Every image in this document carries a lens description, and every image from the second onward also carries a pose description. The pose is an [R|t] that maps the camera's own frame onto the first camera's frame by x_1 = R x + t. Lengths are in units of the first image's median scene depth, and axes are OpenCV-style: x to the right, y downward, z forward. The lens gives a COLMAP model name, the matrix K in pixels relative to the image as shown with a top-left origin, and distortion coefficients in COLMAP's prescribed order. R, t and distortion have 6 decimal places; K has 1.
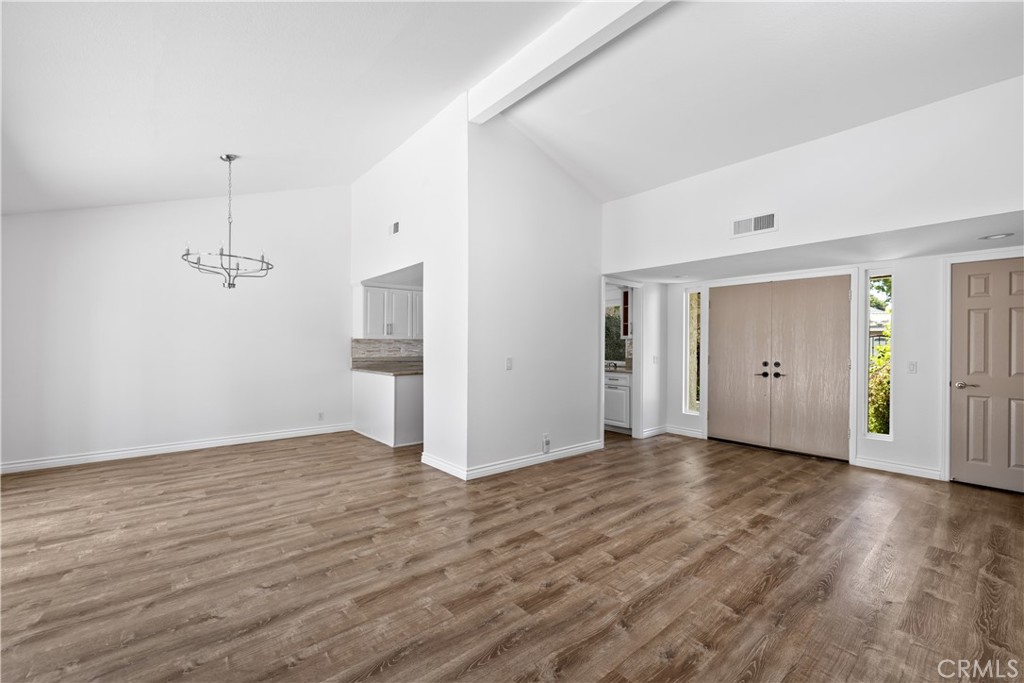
lens RADIAL K [[427.8, 0, 512.2], [0, 427.8, 343.0], [0, 0, 1]] dist [0.000501, -0.000706]
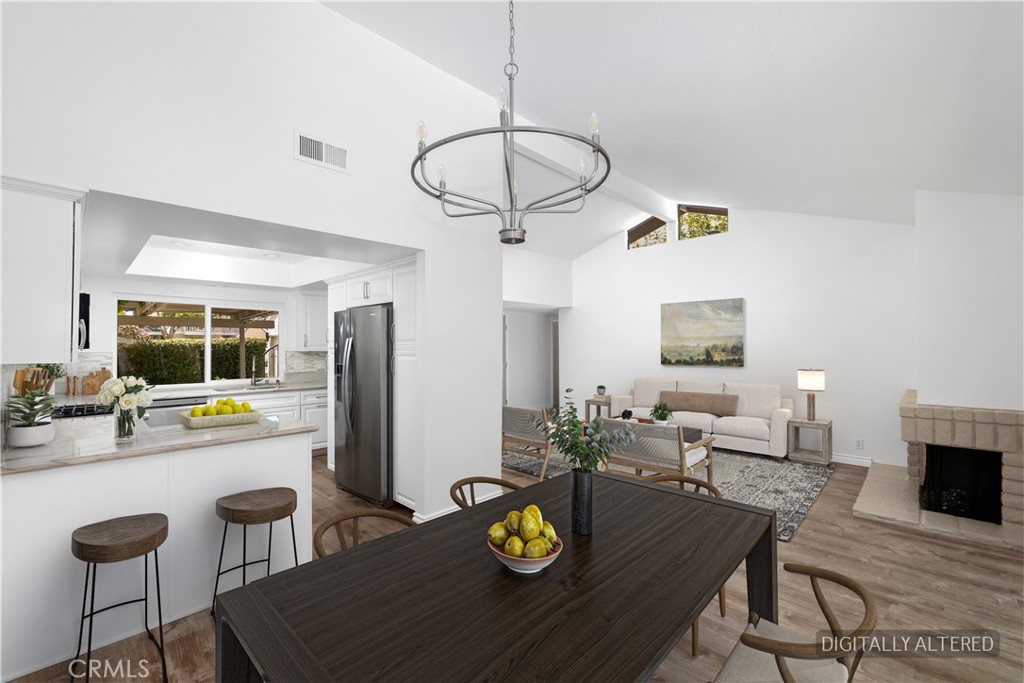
lens RADIAL K [[427.8, 0, 513.9], [0, 427.8, 345.4], [0, 0, 1]] dist [0.000501, -0.000706]
pose [[-0.096915, -0.000531, 0.995293, -1.312759], [-0.001623, 0.999999, 0.000375, -0.044542], [-0.995291, -0.001579, -0.096915, 1.295456]]
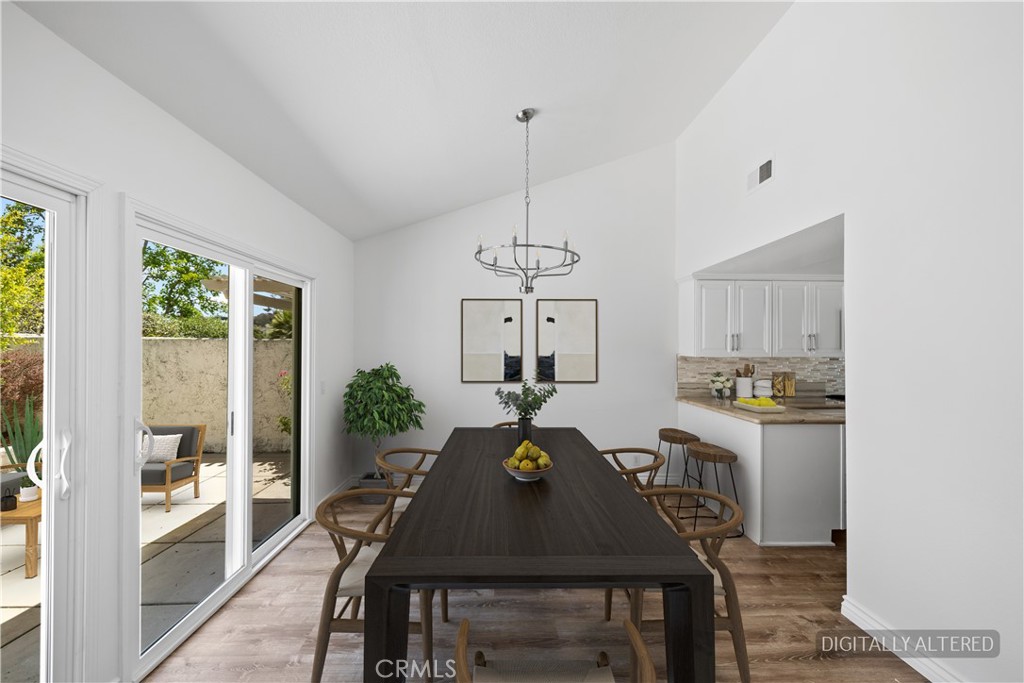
lens RADIAL K [[427.8, 0, 511.2], [0, 427.8, 346.1], [0, 0, 1]] dist [0.000501, -0.000706]
pose [[0.786437, -0.001102, -0.617670, -0.290729], [-0.000939, 0.999995, -0.002979, -0.045675], [0.617670, 0.002923, 0.786432, 0.515756]]
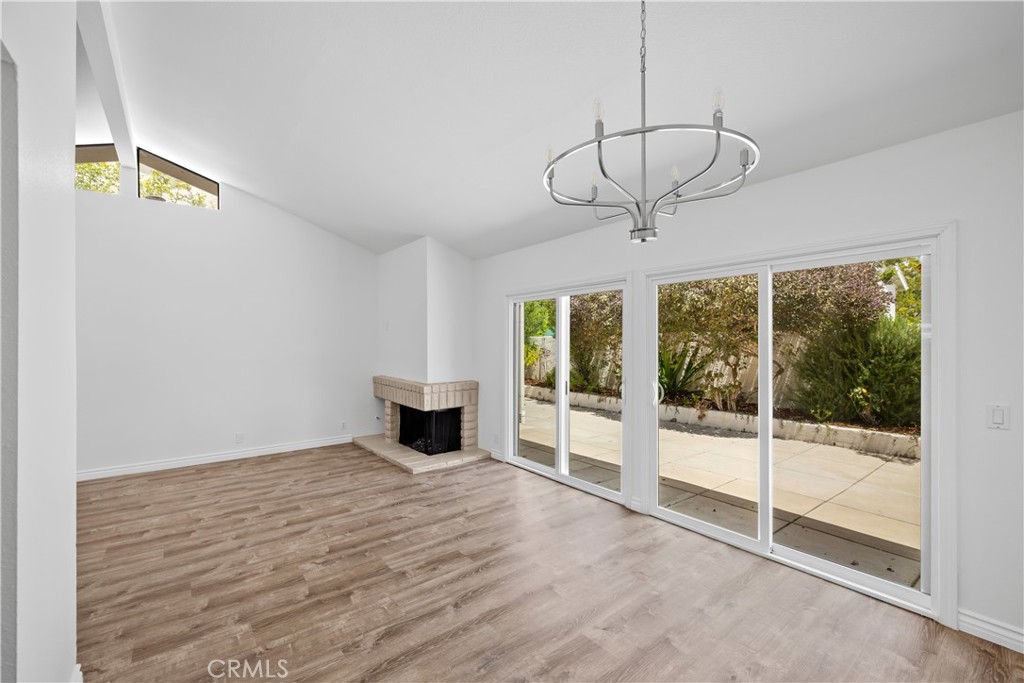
lens RADIAL K [[427.8, 0, 516.1], [0, 427.8, 343.5], [0, 0, 1]] dist [0.000501, -0.000706]
pose [[-0.999546, -0.000024, 0.030144, -0.698572], [0.000049, 0.999997, 0.002447, -0.049050], [-0.030144, 0.002447, -0.999543, 1.734538]]
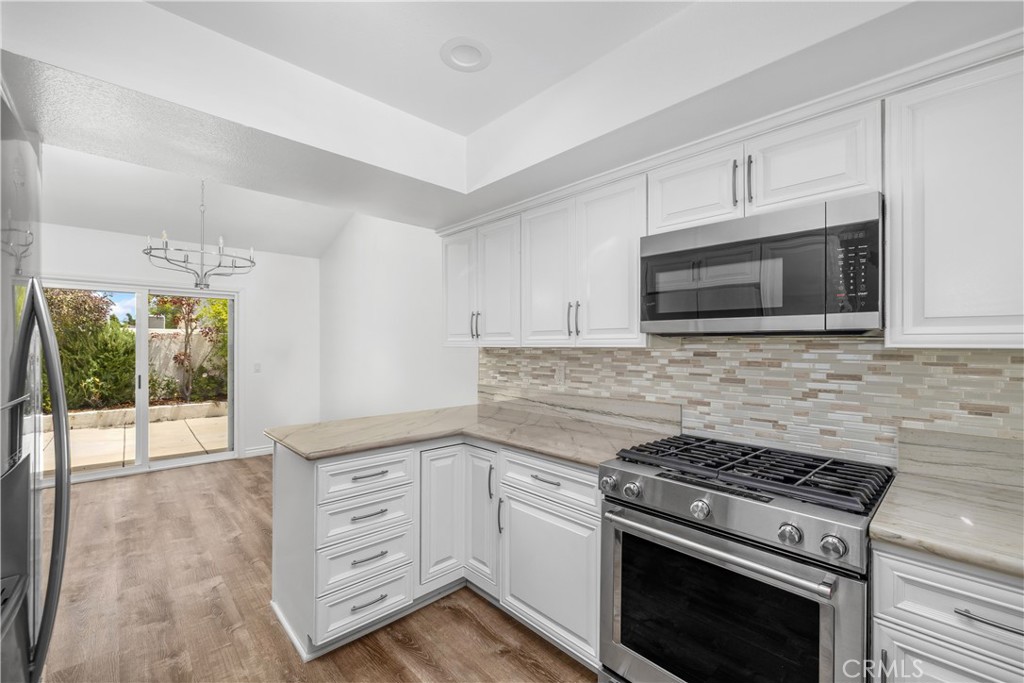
lens RADIAL K [[427.8, 0, 508.3], [0, 427.8, 344.5], [0, 0, 1]] dist [0.000501, -0.000706]
pose [[0.054129, -0.002246, -0.998531, 0.263803], [0.003670, 0.999991, -0.002050, -0.021124], [0.998527, -0.003554, 0.054137, 1.949611]]
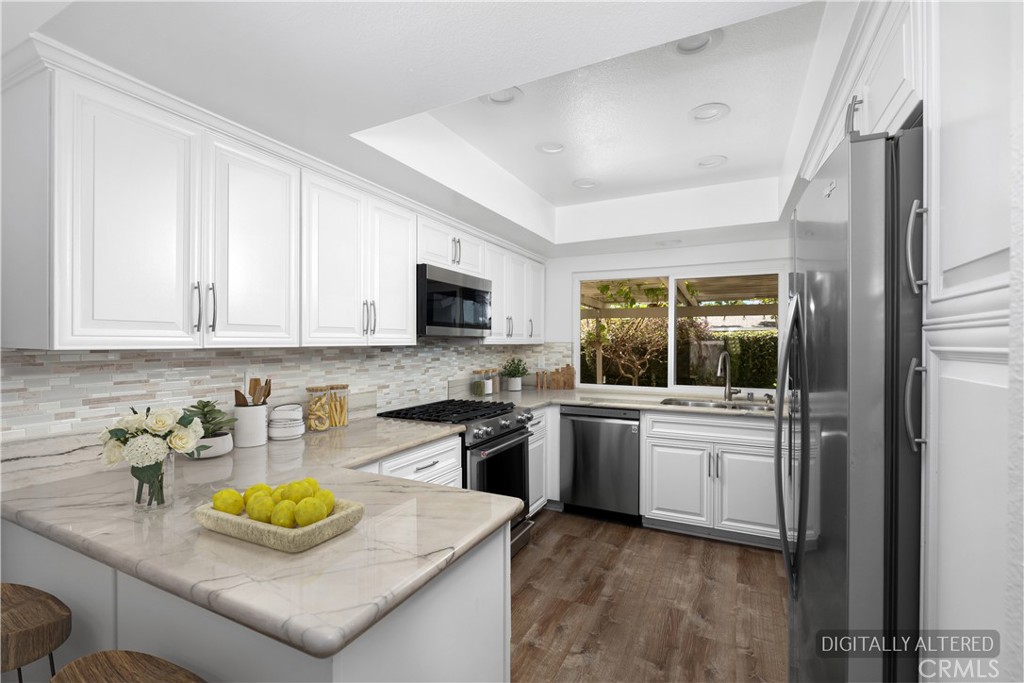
lens RADIAL K [[456.8, 0, 513.1], [0, 456.8, 345.1], [0, 0, 1]] dist [-0.008287, 0.000317]
pose [[0.913004, -0.003647, 0.407935, -0.458682], [-0.000859, 0.999941, 0.010861, -0.026645], [-0.407951, -0.010267, 0.912946, 1.366337]]
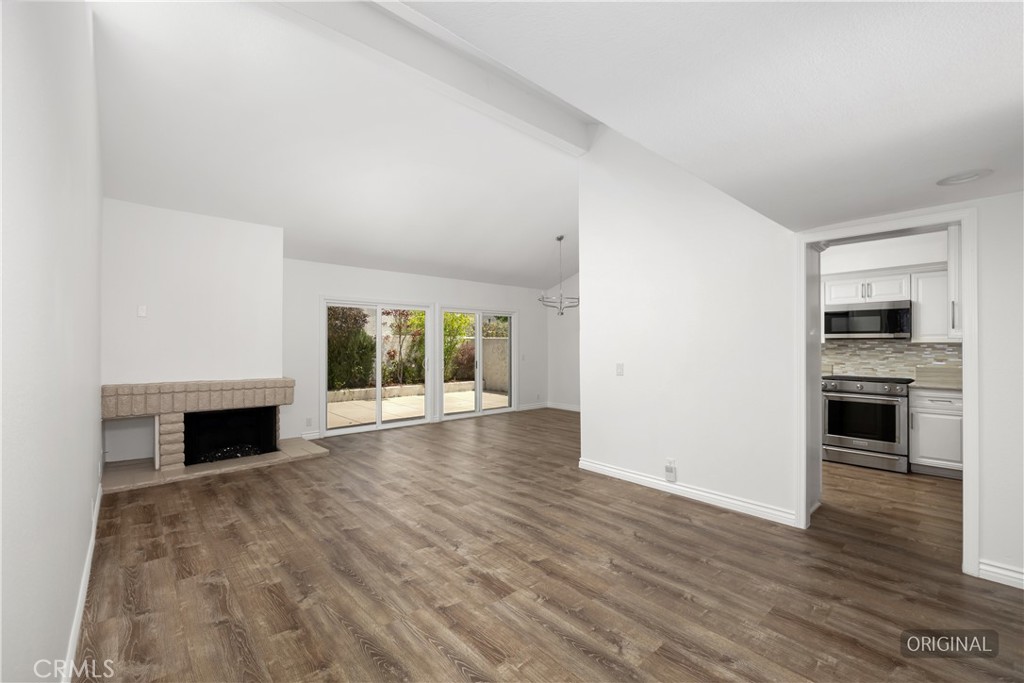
lens RADIAL K [[427.8, 0, 515.8], [0, 427.8, 339.3], [0, 0, 1]] dist [0.000501, -0.000706]
pose [[0.035507, -0.019381, -0.999181, 1.264390], [0.001808, 0.999812, -0.019329, -0.002609], [0.999368, -0.001120, 0.035535, 0.952271]]
